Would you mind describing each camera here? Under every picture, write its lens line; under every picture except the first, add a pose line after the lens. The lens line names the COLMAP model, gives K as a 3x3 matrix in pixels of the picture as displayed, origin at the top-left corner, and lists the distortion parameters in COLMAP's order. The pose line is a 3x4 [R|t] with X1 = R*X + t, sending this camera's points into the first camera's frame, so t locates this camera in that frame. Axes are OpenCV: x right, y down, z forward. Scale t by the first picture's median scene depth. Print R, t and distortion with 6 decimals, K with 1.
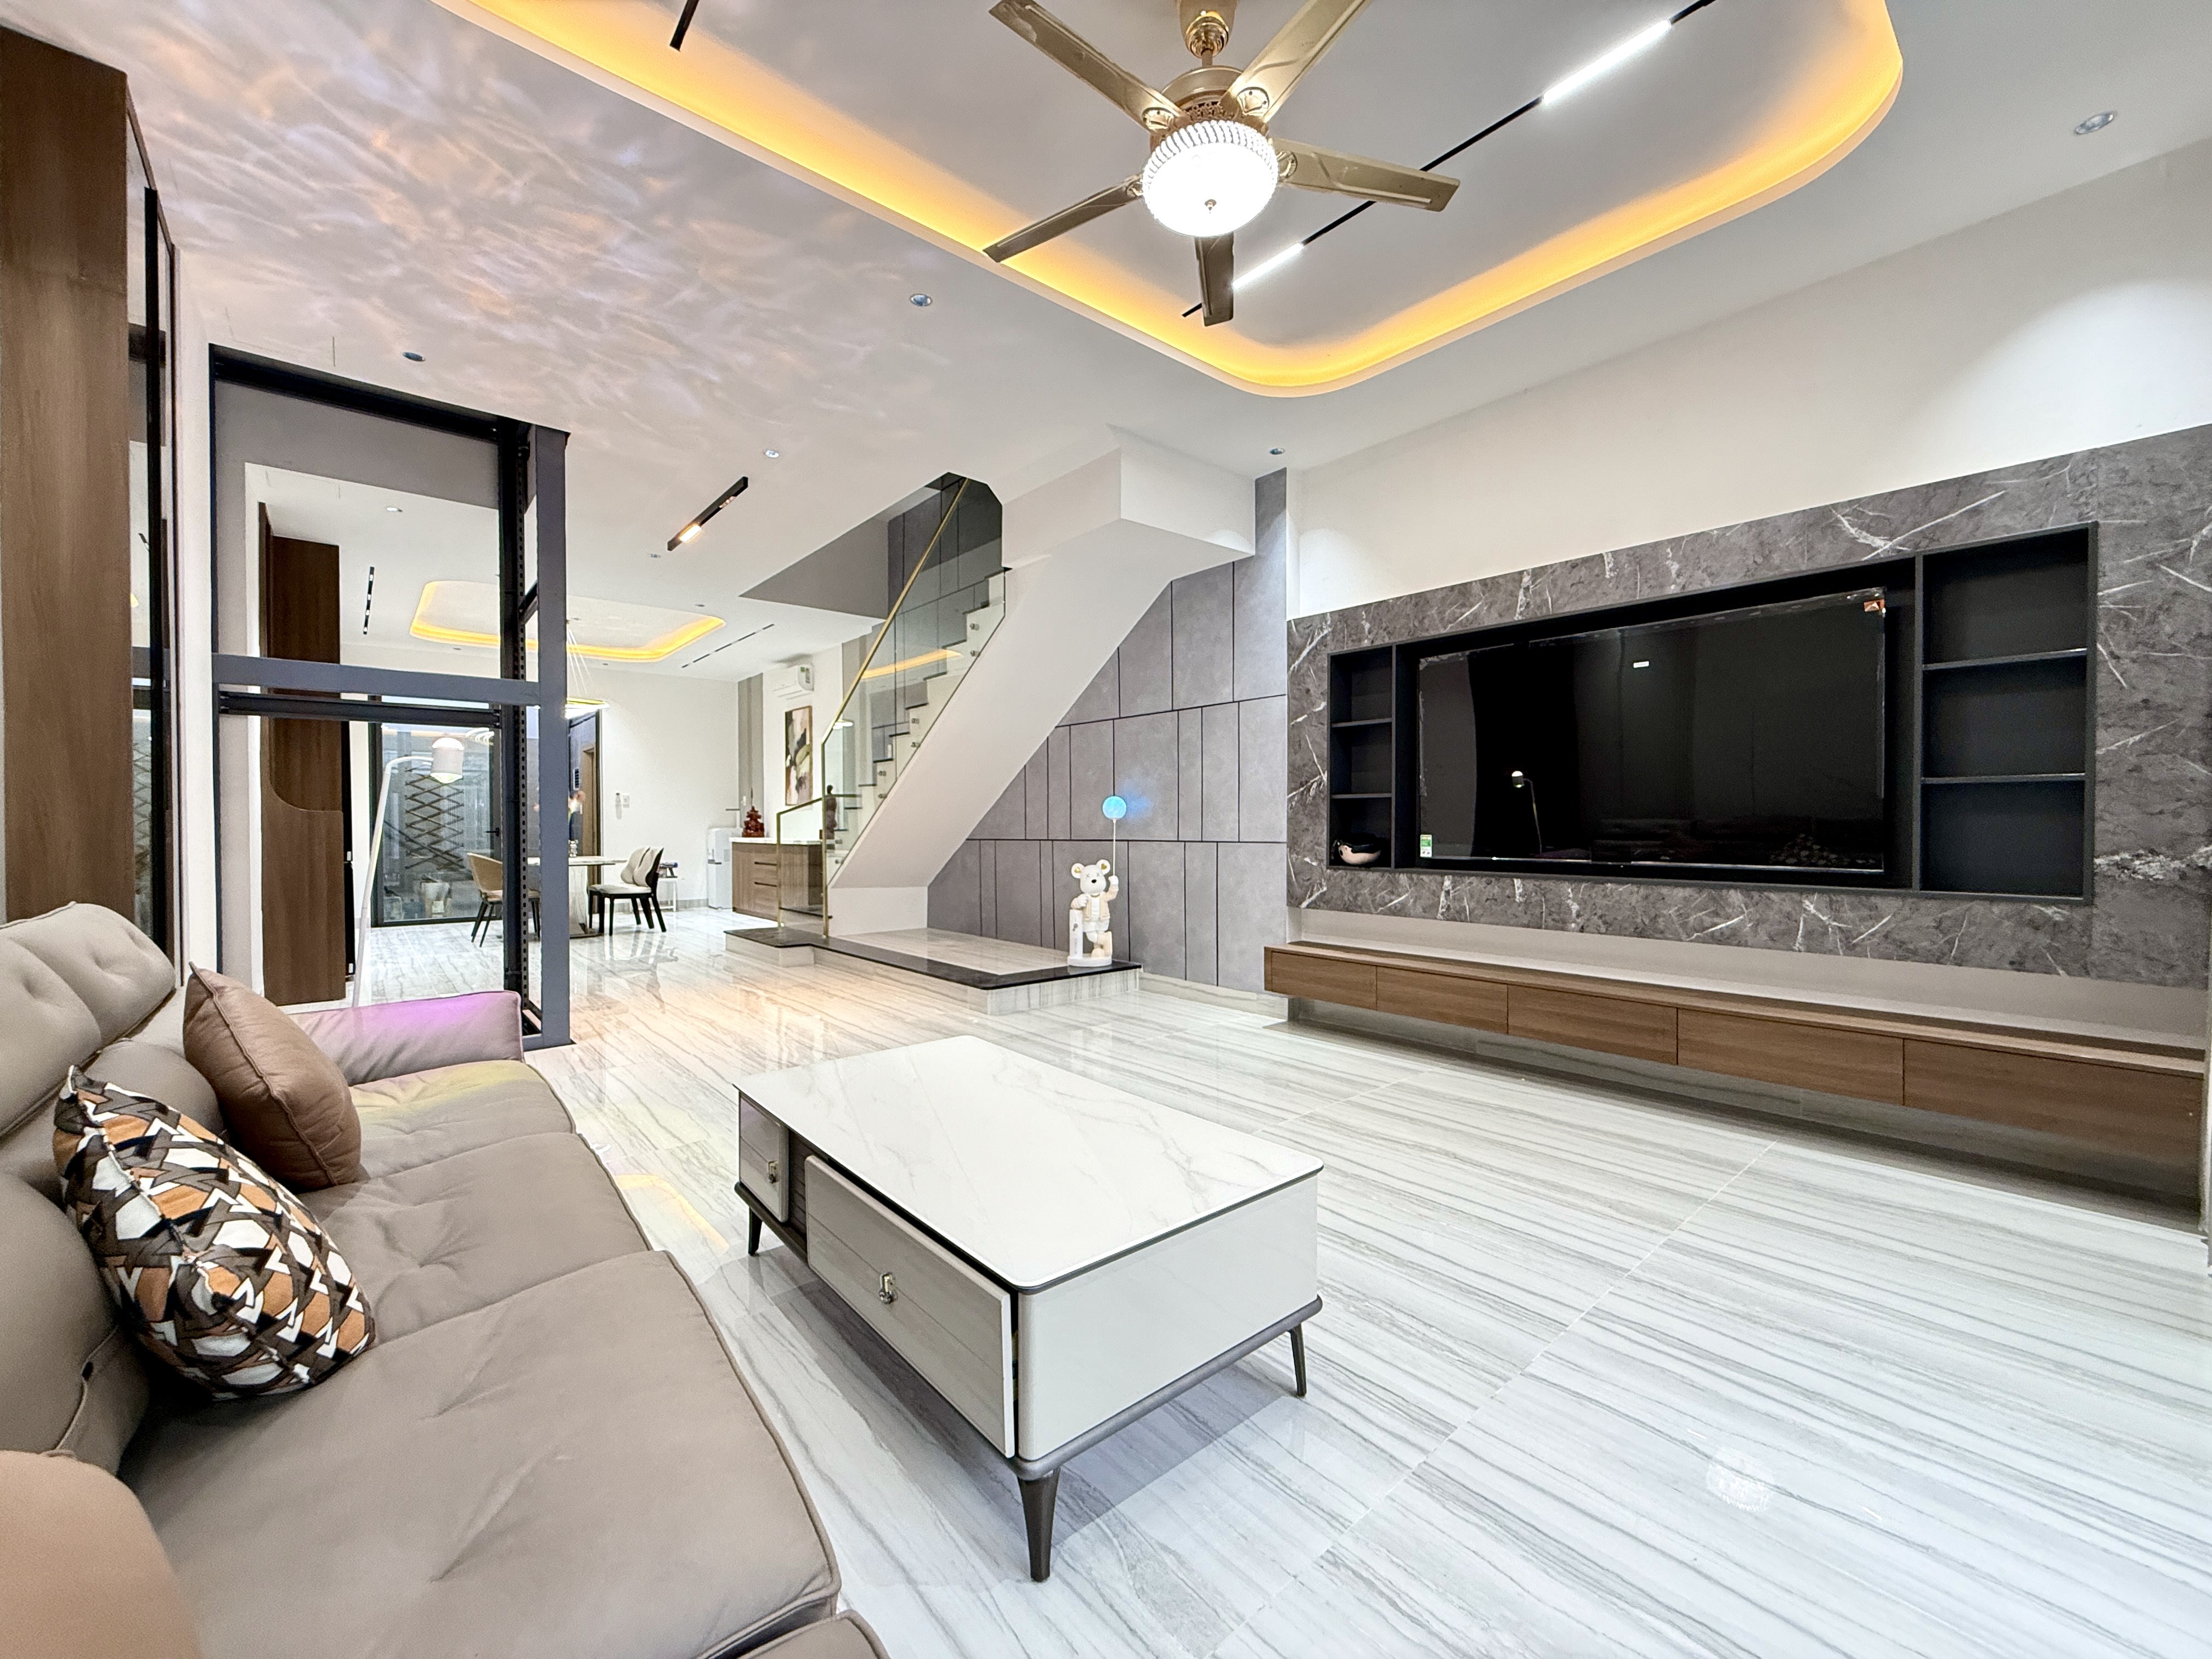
lens RADIAL K [[879.3, 0, 1099.3], [0, 879.3, 825.5], [0, 0, 1]] dist [0.001082, -0.000258]
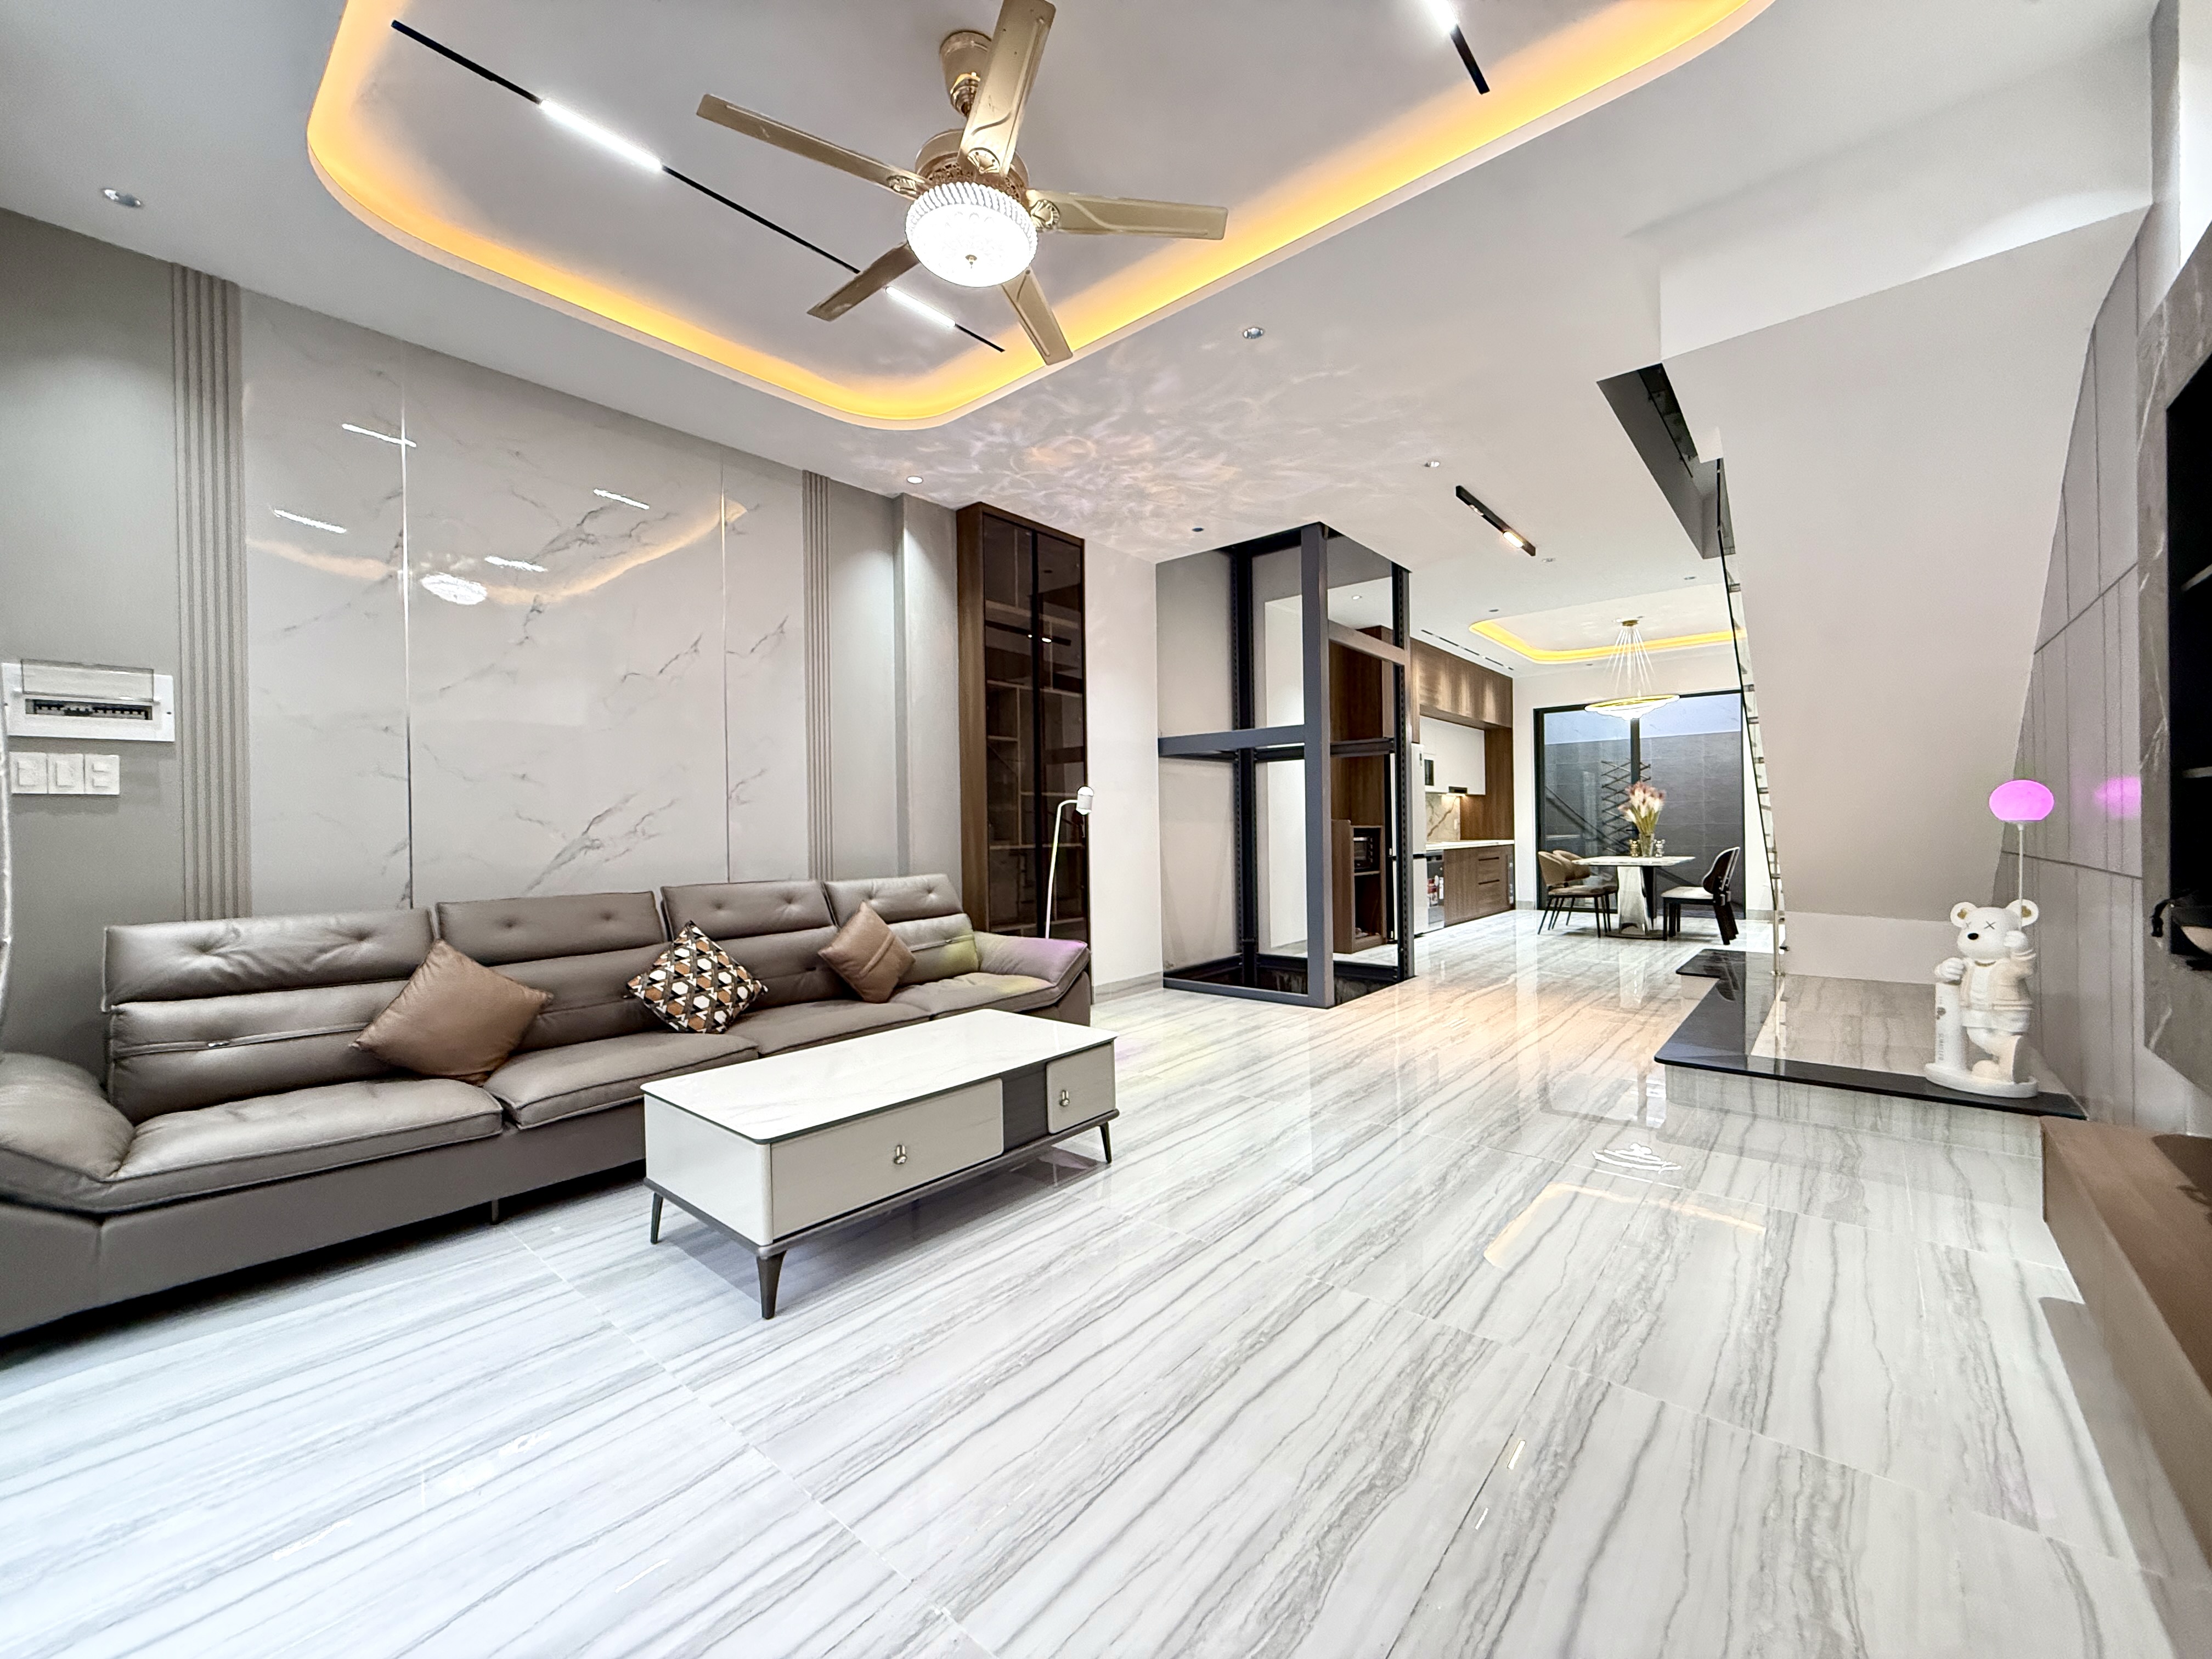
lens RADIAL K [[879.3, 0, 1102.2], [0, 879.3, 825.8], [0, 0, 1]] dist [0.001082, -0.000258]
pose [[0.156669, -0.000509, -0.987651, 0.661972], [0.013749, 0.999904, 0.001666, -0.020423], [0.987555, -0.013840, 0.156661, 0.552531]]
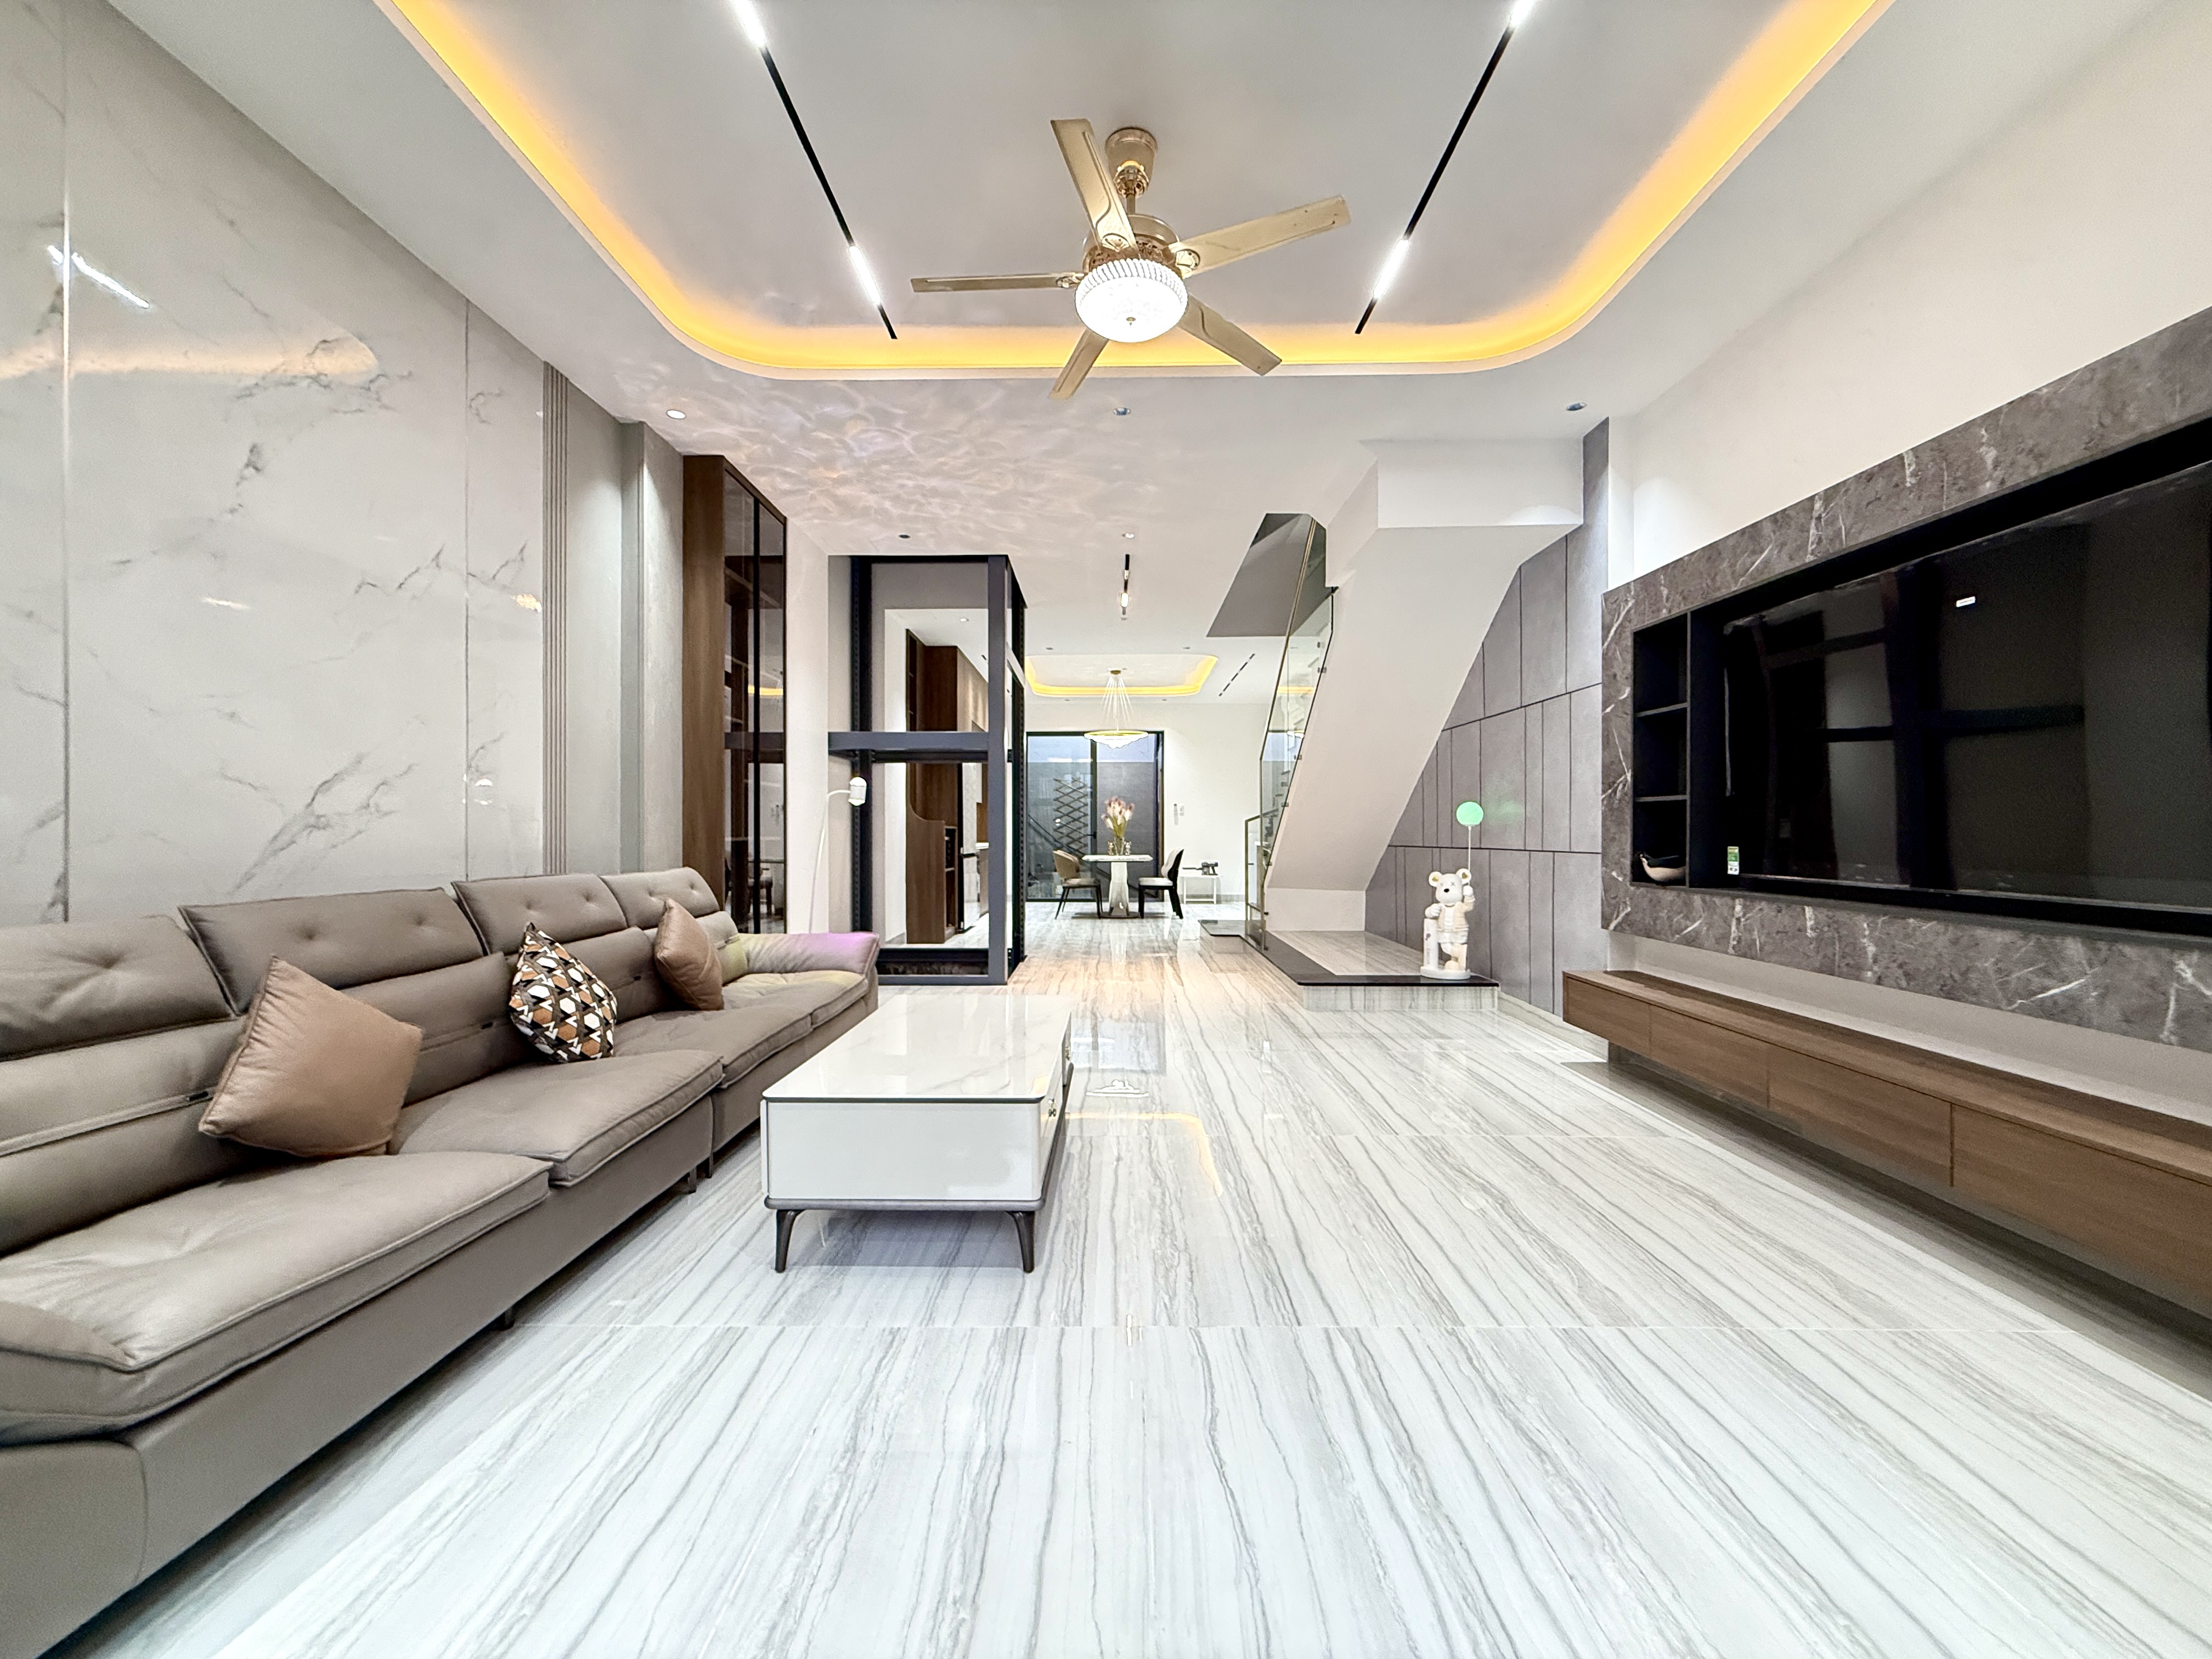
lens RADIAL K [[879.3, 0, 1102.2], [0, 879.3, 824.5], [0, 0, 1]] dist [0.001082, -0.000258]
pose [[0.753478, -0.001193, -0.657472, 0.502076], [-0.003496, 0.999977, -0.005822, -0.002776], [0.657464, 0.006685, 0.753456, 0.037322]]
